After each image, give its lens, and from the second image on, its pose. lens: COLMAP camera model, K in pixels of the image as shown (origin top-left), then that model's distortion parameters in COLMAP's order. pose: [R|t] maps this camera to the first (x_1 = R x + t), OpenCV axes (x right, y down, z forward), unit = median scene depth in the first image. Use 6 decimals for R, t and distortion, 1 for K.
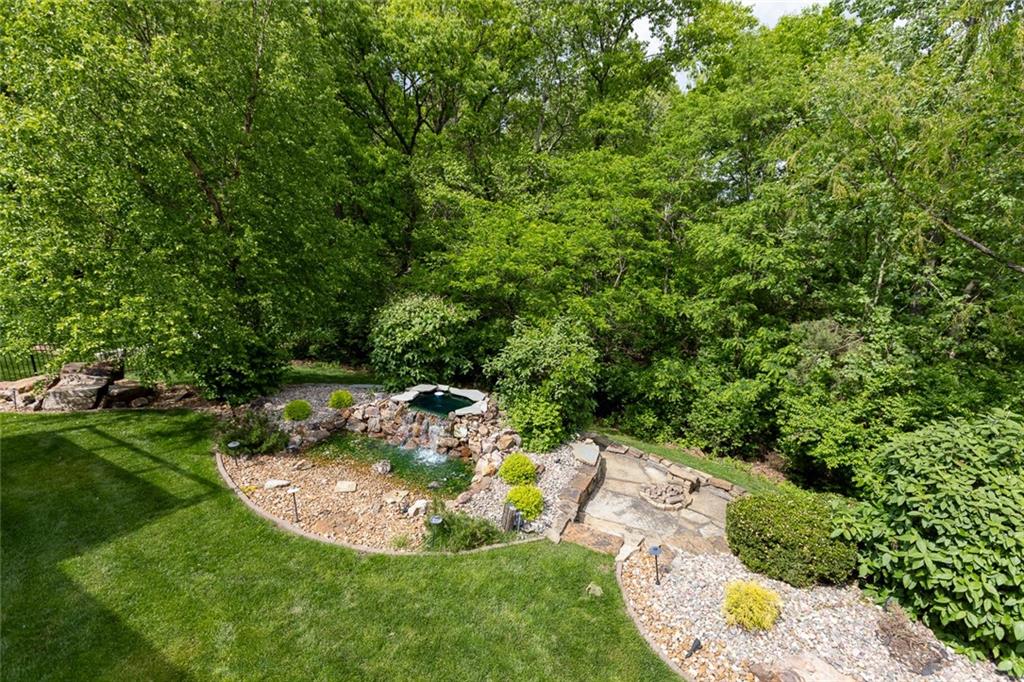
lens RADIAL K [[456.4, 0, 510.5], [0, 456.4, 337.6], [0, 0, 1]] dist [0.001268, -0.001148]
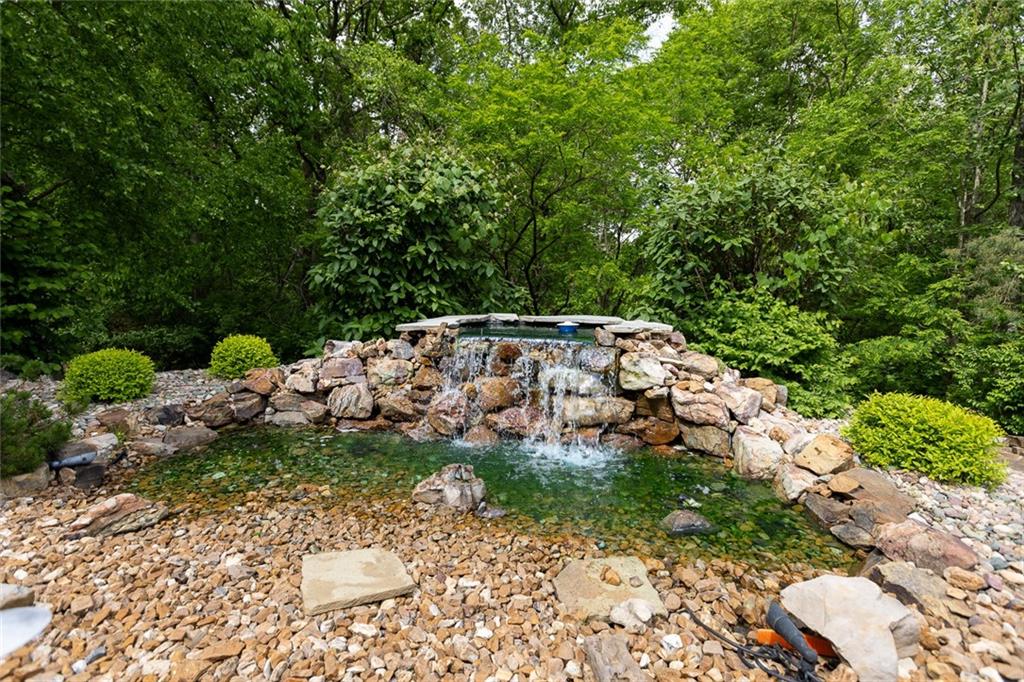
lens RADIAL K [[485.1, 0, 510.2], [0, 485.1, 336.2], [0, 0, 1]] dist [-0.004462, -0.000166]
pose [[0.971643, -0.031902, 0.234293, -0.270957], [0.061874, 0.990636, -0.121708, 0.199136], [-0.228216, 0.132754, 0.964517, 0.604106]]
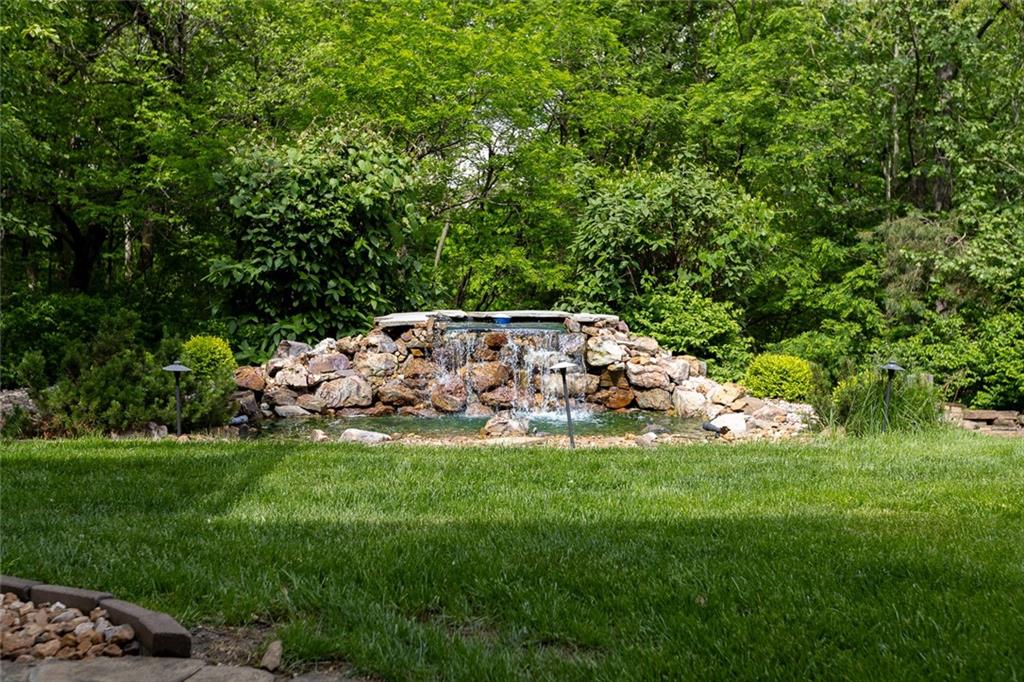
lens RADIAL K [[986.6, 0, 518.5], [0, 986.6, 331.1], [0, 0, 1]] dist [-0.005581, 0.000000]
pose [[0.838896, -0.046197, 0.542328, -0.646357], [0.134400, 0.983119, -0.124151, 0.270007], [-0.527438, 0.177039, 0.830943, 0.217195]]
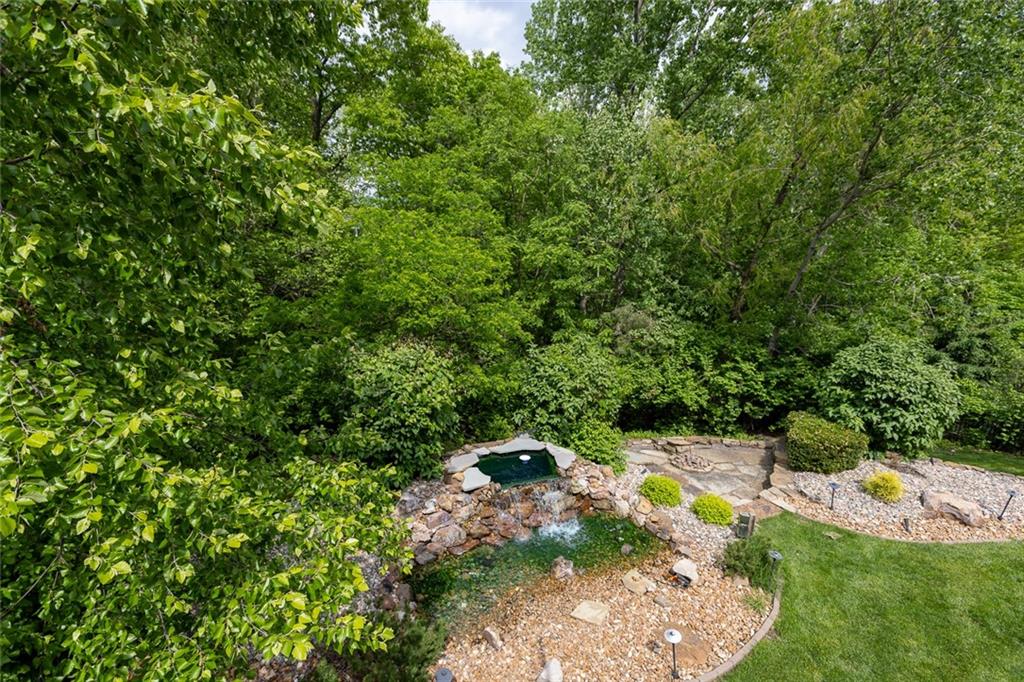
lens RADIAL K [[456.4, 0, 514.8], [0, 456.4, 345.7], [0, 0, 1]] dist [0.001268, -0.001148]
pose [[0.627508, -0.183593, 0.756655, -0.725157], [0.178943, 0.979795, 0.089334, -0.138749], [-0.757768, 0.079340, 0.647683, 0.470186]]
